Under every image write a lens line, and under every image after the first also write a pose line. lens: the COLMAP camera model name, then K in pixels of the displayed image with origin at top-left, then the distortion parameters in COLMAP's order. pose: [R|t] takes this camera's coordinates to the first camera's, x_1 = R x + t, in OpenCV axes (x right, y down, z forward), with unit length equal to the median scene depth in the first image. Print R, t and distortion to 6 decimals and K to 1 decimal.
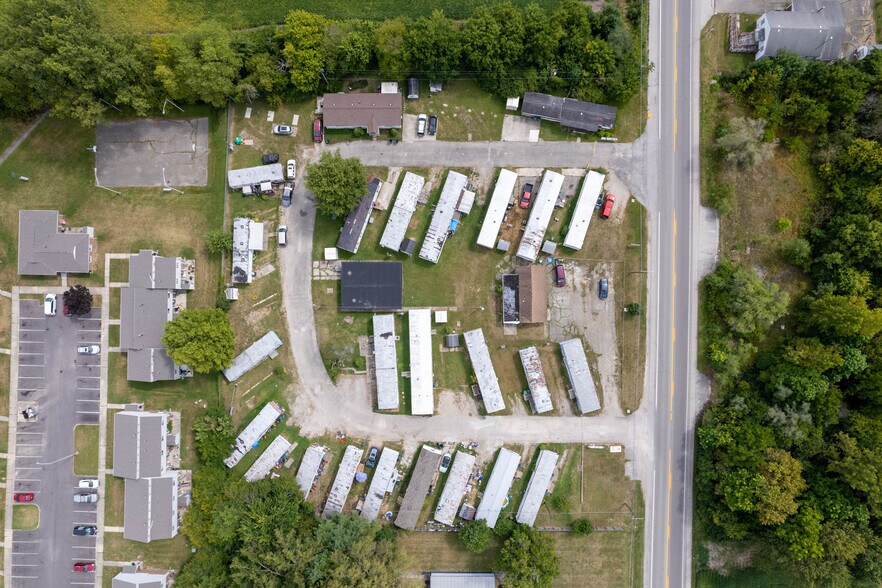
lens RADIAL K [[568.7, 0, 441.0], [0, 568.7, 294.0], [0, 0, 1]] dist [-0.069916, 0.056683]
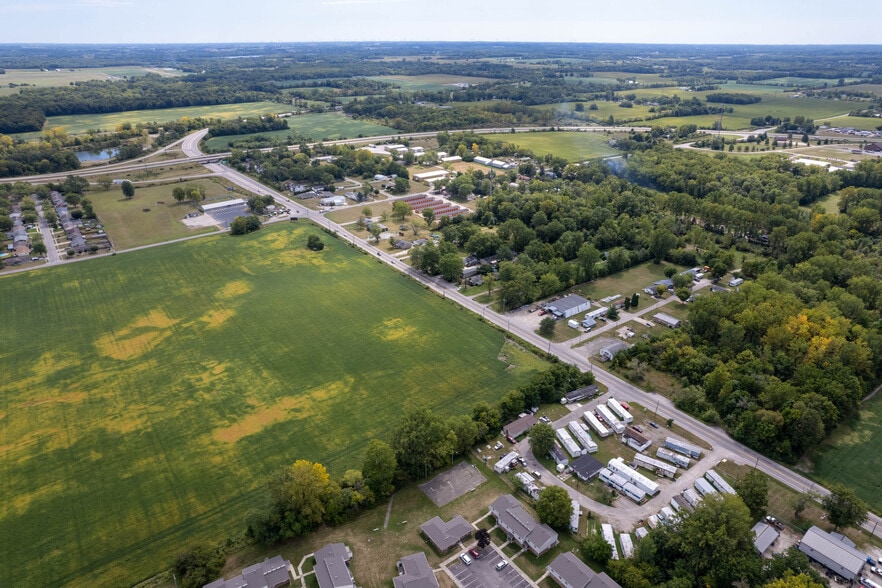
lens RADIAL K [[568.7, 0, 441.0], [0, 568.7, 294.0], [0, 0, 1]] dist [-0.069916, 0.056683]
pose [[0.789753, -0.237551, 0.565562, -1.510282], [0.613054, 0.337746, -0.714208, 0.887271], [-0.021356, 0.910767, 0.412367, -0.372168]]
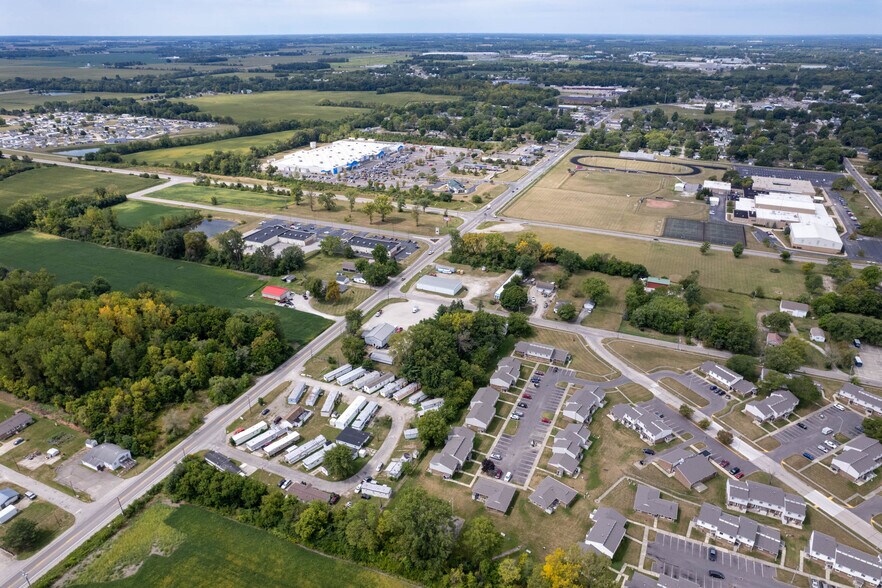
lens RADIAL K [[568.7, 0, 441.0], [0, 568.7, 294.0], [0, 0, 1]] dist [-0.069916, 0.056683]
pose [[-0.919075, -0.149625, 0.364574, -1.104360], [0.393768, -0.385706, 0.834373, -1.427492], [0.015775, 0.910409, 0.413410, -0.349443]]
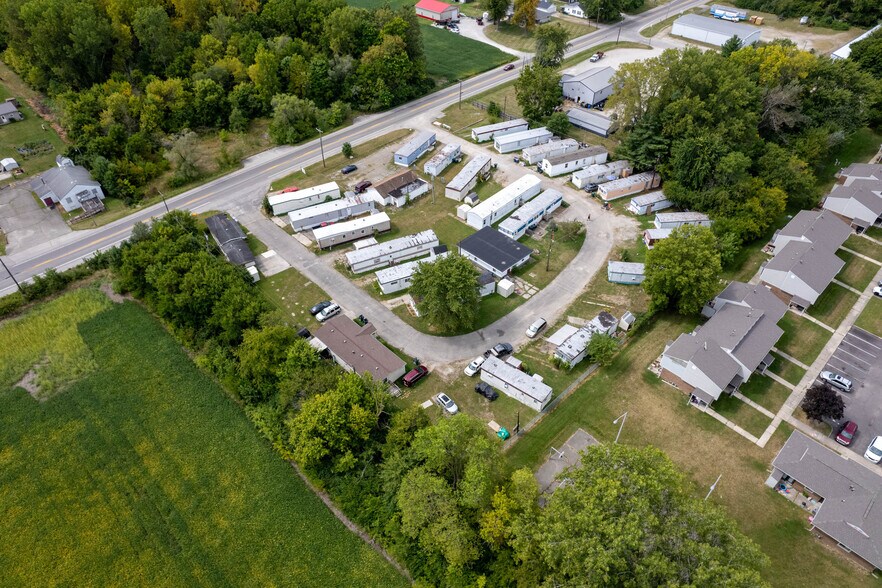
lens RADIAL K [[568.7, 0, 441.0], [0, 568.7, 294.0], [0, 0, 1]] dist [-0.069916, 0.056683]
pose [[-0.707838, -0.457366, 0.538313, -0.611303], [0.706285, -0.470358, 0.529079, -0.625682], [0.011217, 0.754705, 0.655969, 0.415184]]
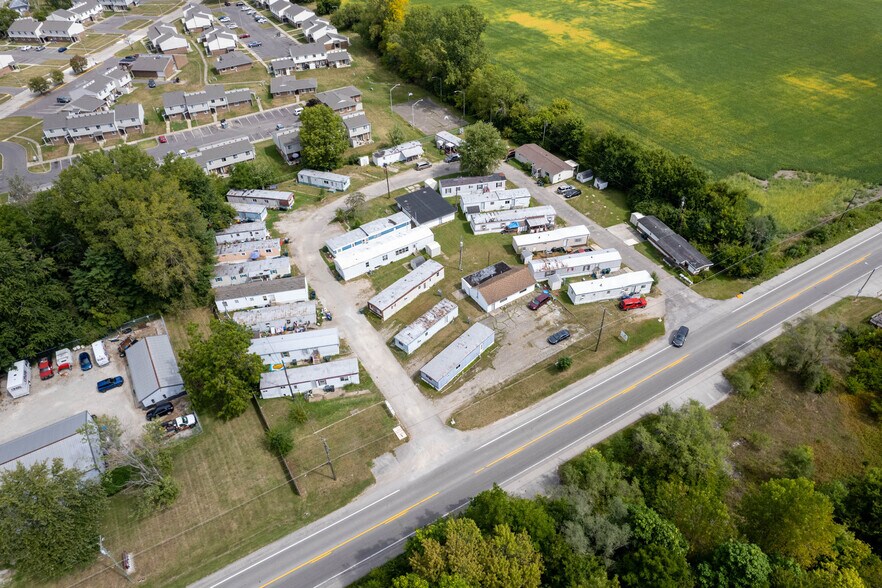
lens RADIAL K [[568.7, 0, 441.0], [0, 568.7, 294.0], [0, 0, 1]] dist [-0.069916, 0.056683]
pose [[0.521108, 0.565500, -0.639263, 0.699008], [-0.853223, 0.363910, -0.373603, 0.434749], [0.021361, 0.740121, 0.672134, 0.376107]]
